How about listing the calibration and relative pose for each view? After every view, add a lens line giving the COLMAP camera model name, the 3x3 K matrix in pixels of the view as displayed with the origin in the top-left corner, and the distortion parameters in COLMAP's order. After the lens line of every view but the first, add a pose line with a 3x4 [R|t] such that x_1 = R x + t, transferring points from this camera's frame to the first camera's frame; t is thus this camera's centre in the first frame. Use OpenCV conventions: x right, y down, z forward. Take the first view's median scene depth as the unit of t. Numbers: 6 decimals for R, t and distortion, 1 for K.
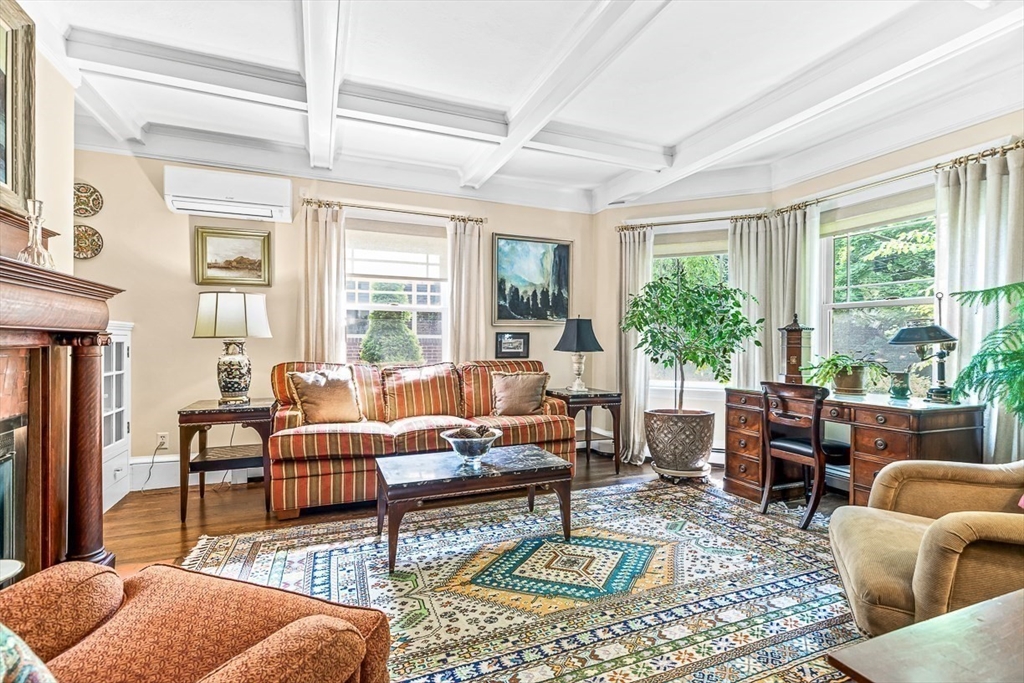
lens RADIAL K [[473.4, 0, 509.4], [0, 473.4, 345.1], [0, 0, 1]] dist [0.000319, -0.000371]
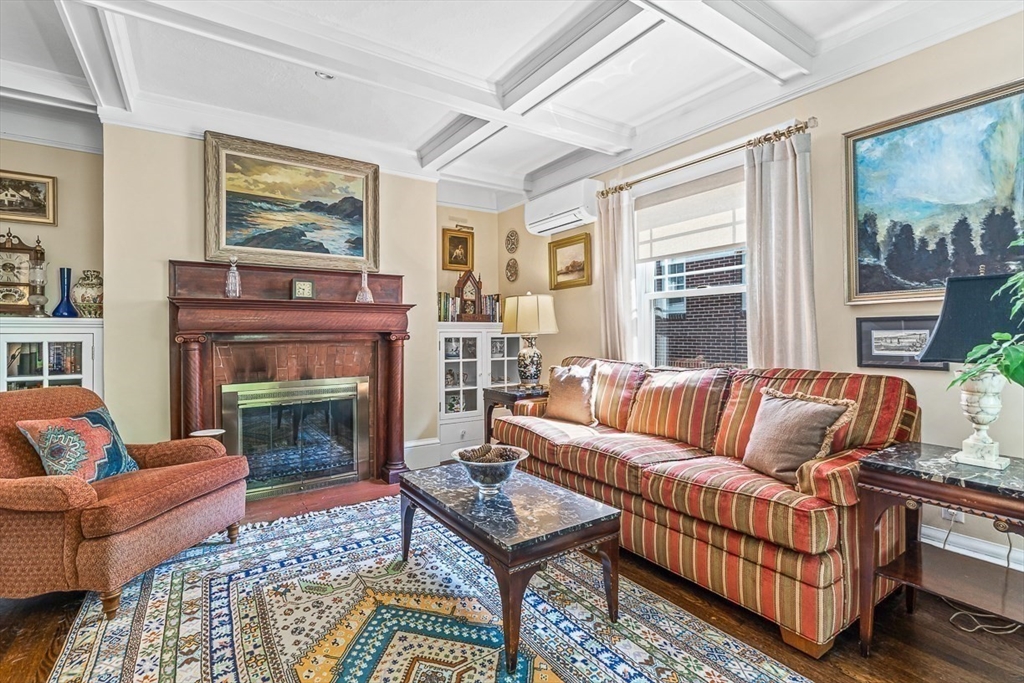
lens RADIAL K [[473.4, 0, 510.6], [0, 473.4, 333.4], [0, 0, 1]] dist [0.000319, -0.000371]
pose [[0.207863, -0.005601, -0.978142, 0.652083], [-0.000708, 0.999982, -0.005876, -0.009808], [0.978158, 0.001914, 0.207856, 0.804776]]
